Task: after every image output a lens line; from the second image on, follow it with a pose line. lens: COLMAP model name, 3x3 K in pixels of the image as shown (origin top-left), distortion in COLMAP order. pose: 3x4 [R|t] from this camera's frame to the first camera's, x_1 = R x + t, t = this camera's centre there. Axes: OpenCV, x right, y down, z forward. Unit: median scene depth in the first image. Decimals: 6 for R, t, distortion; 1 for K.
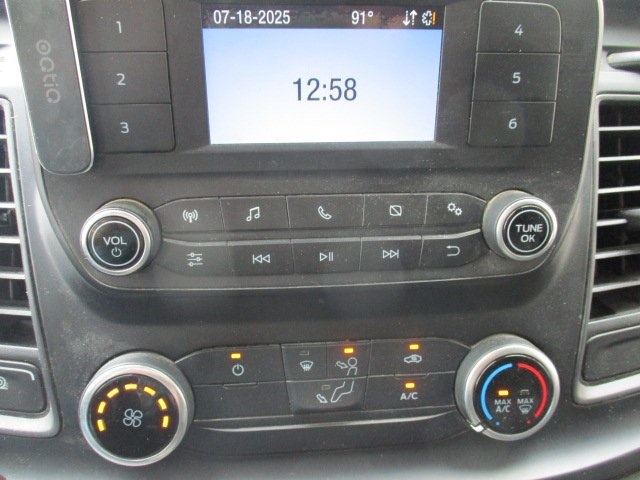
lens RADIAL K [[552.9, 0, 320.1], [0, 552.9, 239.4], [0, 0, 1]] dist [-0.014155, 0.000860]
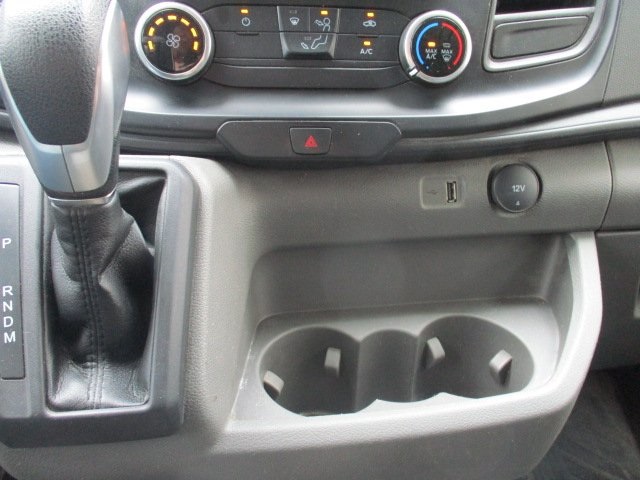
lens RADIAL K [[552.9, 0, 321.5], [0, 552.9, 236.7], [0, 0, 1]] dist [-0.014155, 0.000860]
pose [[0.999126, 0.012236, 0.039959, -0.004689], [-0.014470, 0.998319, 0.056123, 0.698194], [-0.039205, -0.056652, 0.997624, -0.445217]]
